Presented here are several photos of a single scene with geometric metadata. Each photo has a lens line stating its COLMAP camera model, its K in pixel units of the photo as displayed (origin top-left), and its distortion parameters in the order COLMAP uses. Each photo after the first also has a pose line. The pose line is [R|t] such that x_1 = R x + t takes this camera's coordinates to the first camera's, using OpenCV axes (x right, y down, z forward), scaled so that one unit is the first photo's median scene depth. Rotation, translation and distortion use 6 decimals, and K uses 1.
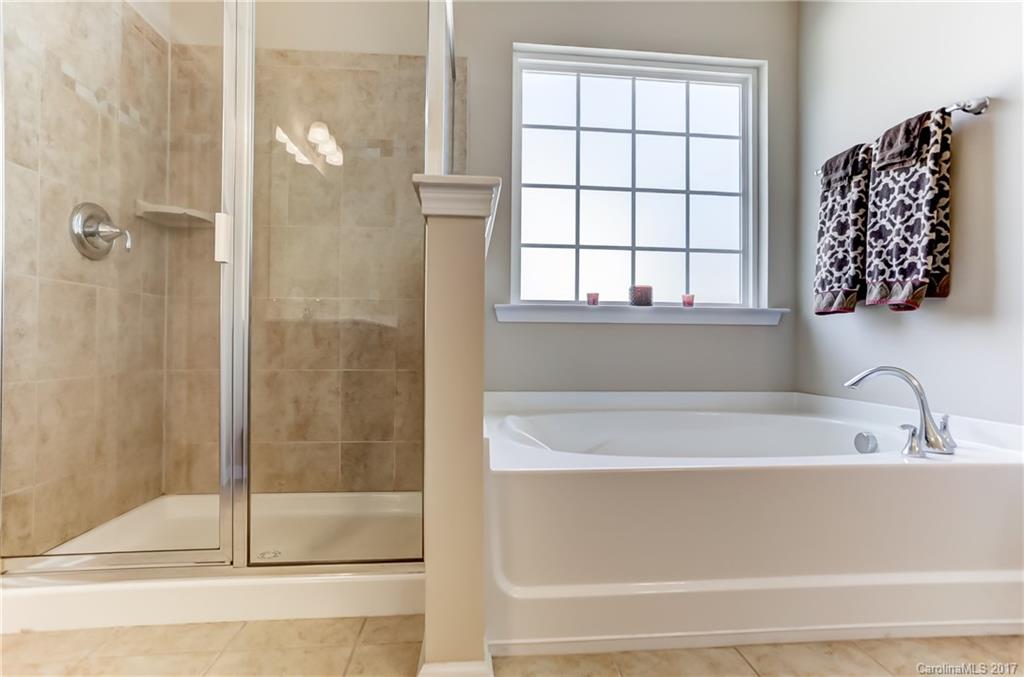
lens RADIAL K [[493.0, 0, 516.7], [0, 493.0, 338.2], [0, 0, 1]] dist [0.009297, 0.000618]
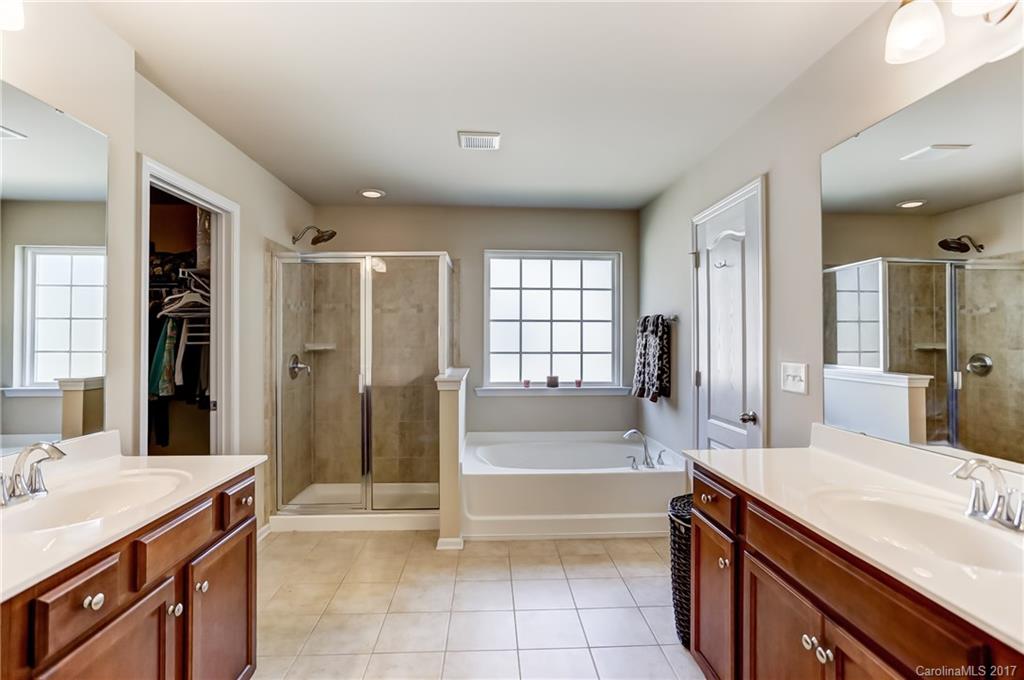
lens RADIAL K [[493.0, 0, 508.4], [0, 493.0, 339.1], [0, 0, 1]] dist [0.009297, 0.000618]
pose [[0.998567, -0.007103, -0.053048, 0.197231], [0.007467, 0.999950, 0.006662, -0.280109], [0.052998, -0.007049, 0.998570, -0.968048]]
